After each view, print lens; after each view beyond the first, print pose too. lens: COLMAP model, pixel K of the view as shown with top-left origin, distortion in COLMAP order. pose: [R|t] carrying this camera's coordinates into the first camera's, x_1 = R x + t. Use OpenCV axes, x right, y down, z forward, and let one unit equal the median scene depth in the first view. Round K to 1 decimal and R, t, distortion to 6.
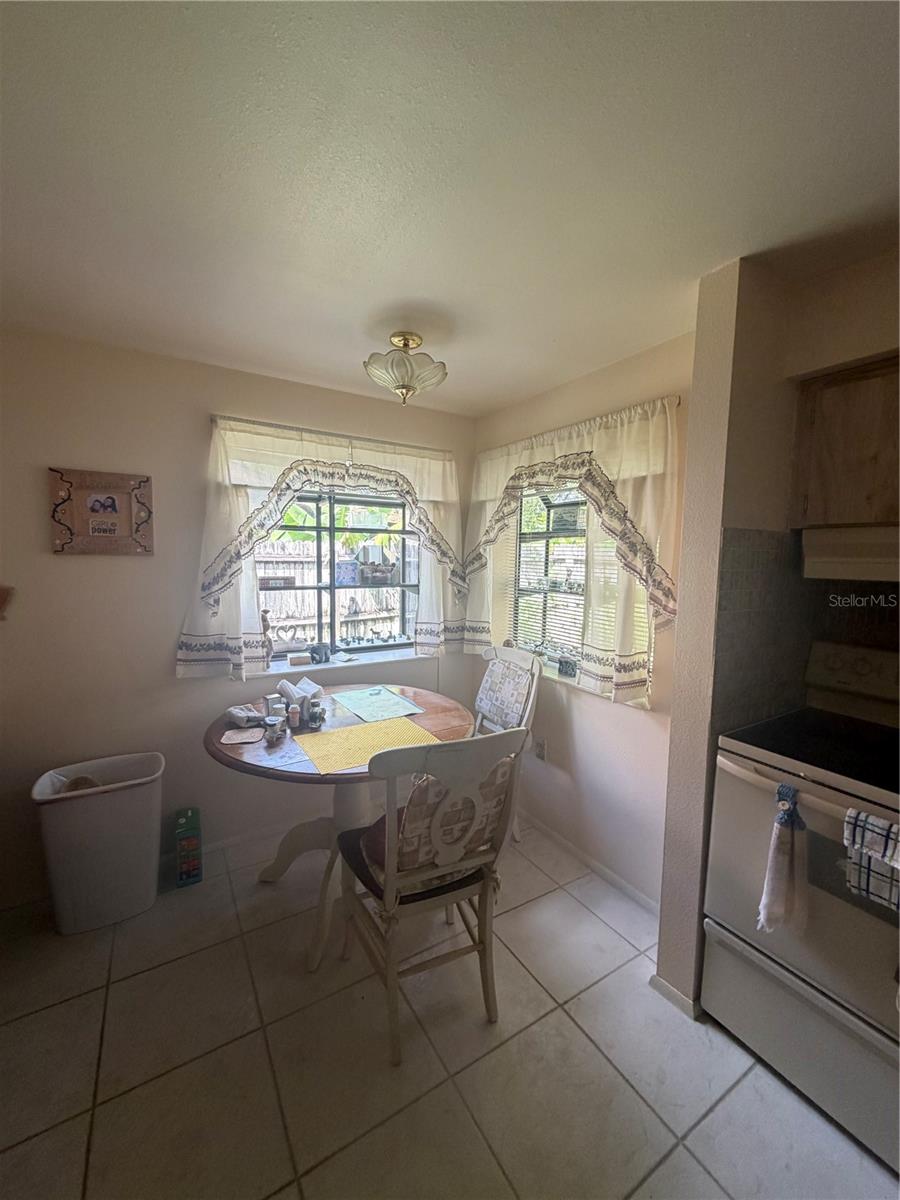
lens RADIAL K [[477.7, 0, 448.7], [0, 477.7, 599.1], [0, 0, 1]] dist [-0.001166, -0.000178]
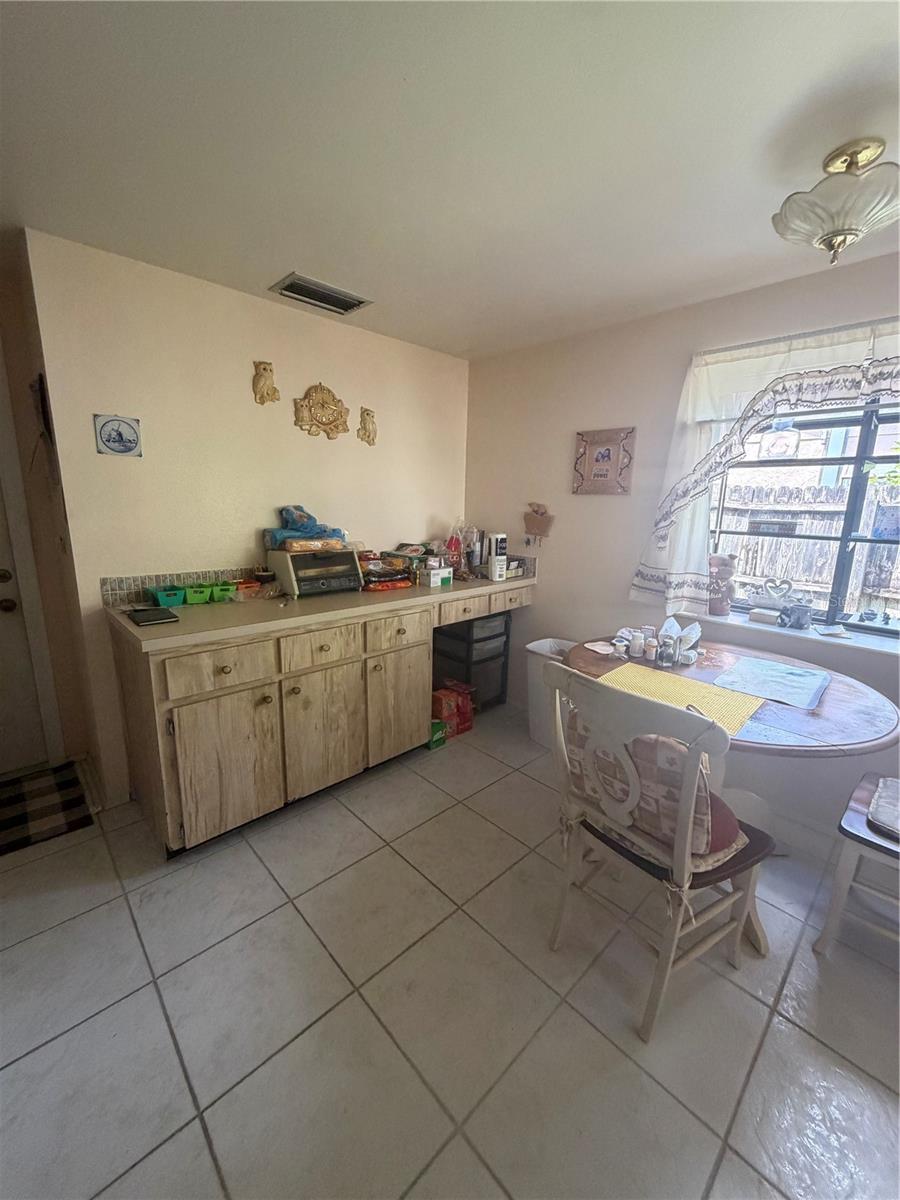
lens RADIAL K [[477.7, 0, 449.8], [0, 477.7, 600.9], [0, 0, 1]] dist [-0.001166, -0.000178]
pose [[0.206200, 0.193083, -0.959271, 0.485690], [-0.106309, 0.978956, 0.174194, 0.008881], [0.972718, 0.066060, 0.222388, 0.302371]]
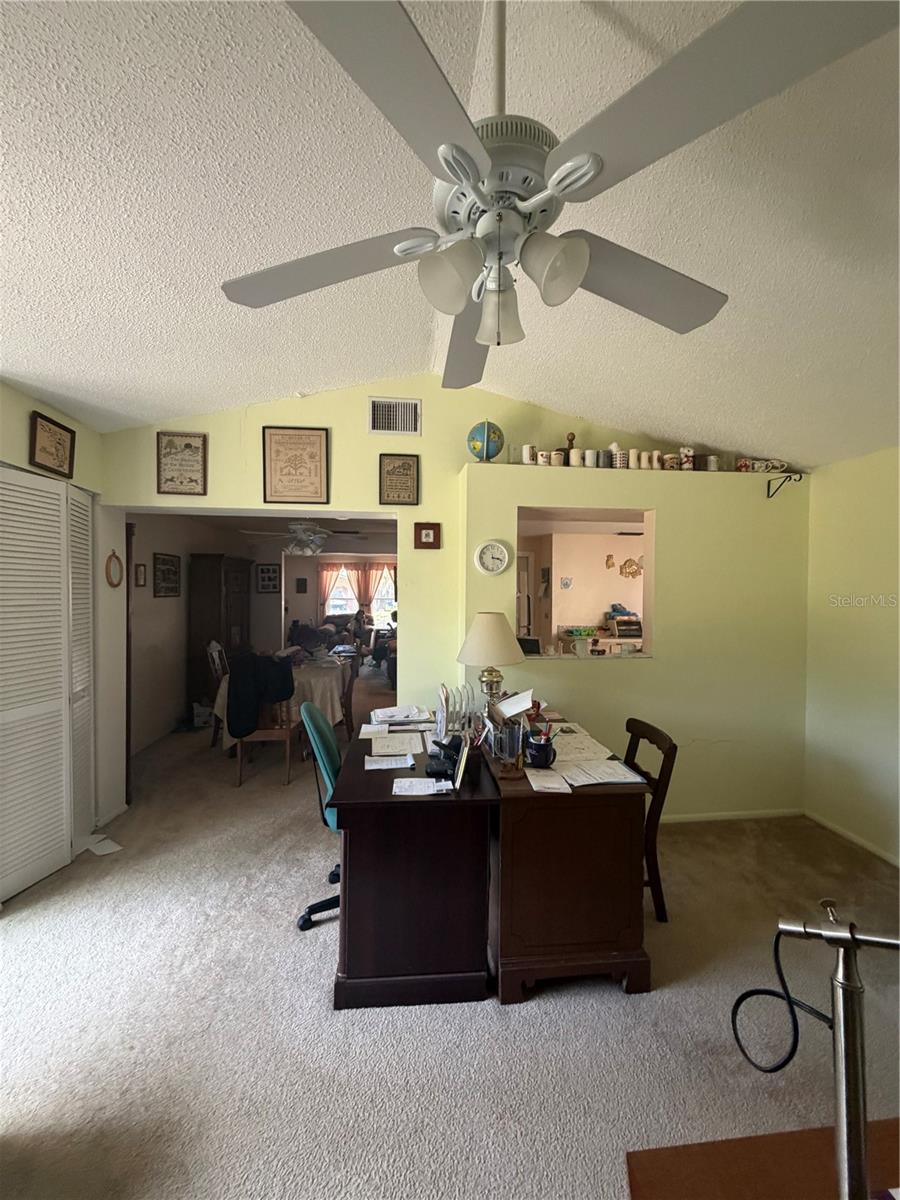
lens RADIAL K [[477.7, 0, 448.0], [0, 477.7, 604.3], [0, 0, 1]] dist [-0.001166, -0.000178]
pose [[-0.412672, 0.008133, -0.910843, 1.350973], [-0.092070, 0.994466, 0.050593, -0.005925], [0.906214, 0.104740, -0.409640, 0.363980]]
